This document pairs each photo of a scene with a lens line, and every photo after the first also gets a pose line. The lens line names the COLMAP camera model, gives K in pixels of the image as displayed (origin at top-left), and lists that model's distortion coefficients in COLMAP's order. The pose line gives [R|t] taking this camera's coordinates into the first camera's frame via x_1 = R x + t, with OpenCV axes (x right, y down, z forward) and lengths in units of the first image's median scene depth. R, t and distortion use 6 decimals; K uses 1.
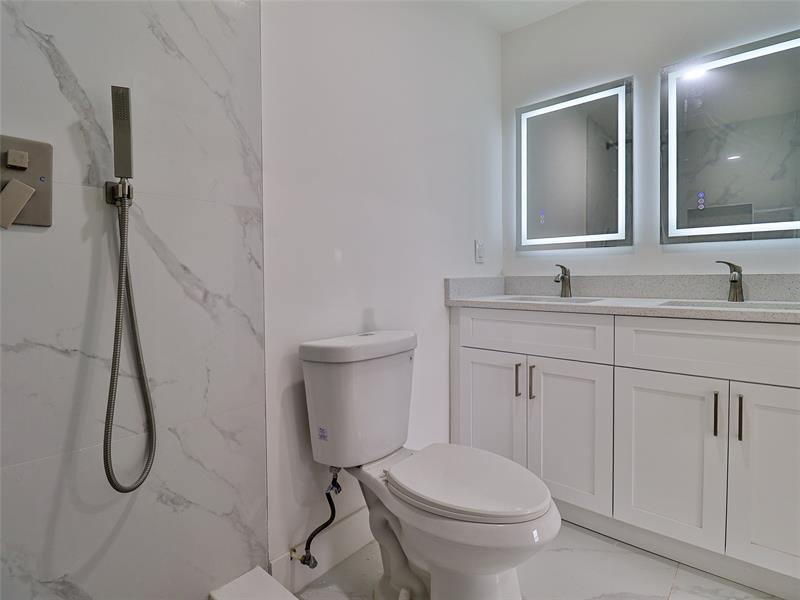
lens RADIAL K [[417.9, 0, 407.5], [0, 417.9, 283.4], [0, 0, 1]] dist [0.010062, -0.014074]
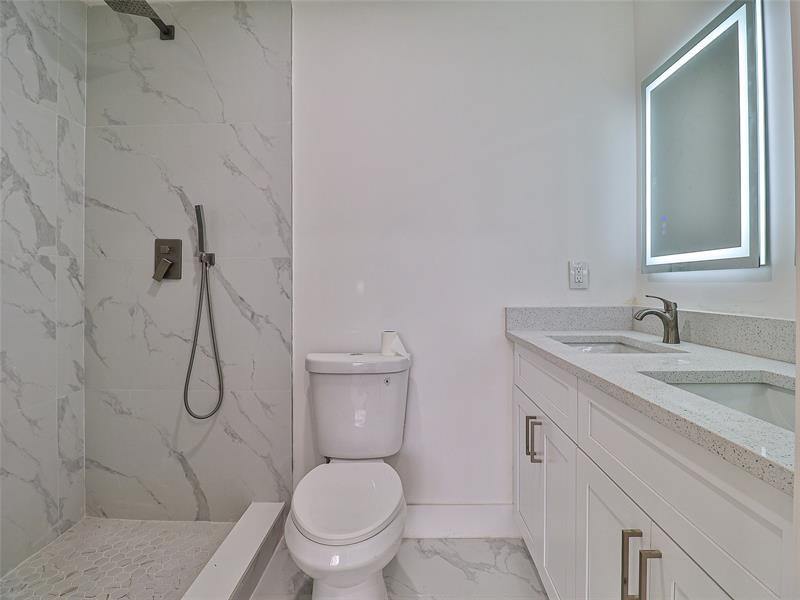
lens RADIAL K [[417.9, 0, 407.5], [0, 417.9, 283.4], [0, 0, 1]] dist [0.010062, -0.014074]
pose [[0.640208, 0.003834, -0.768192, 1.066561], [-0.018437, 0.999776, -0.010375, -0.082476], [0.767980, 0.020806, 0.640136, 0.391092]]
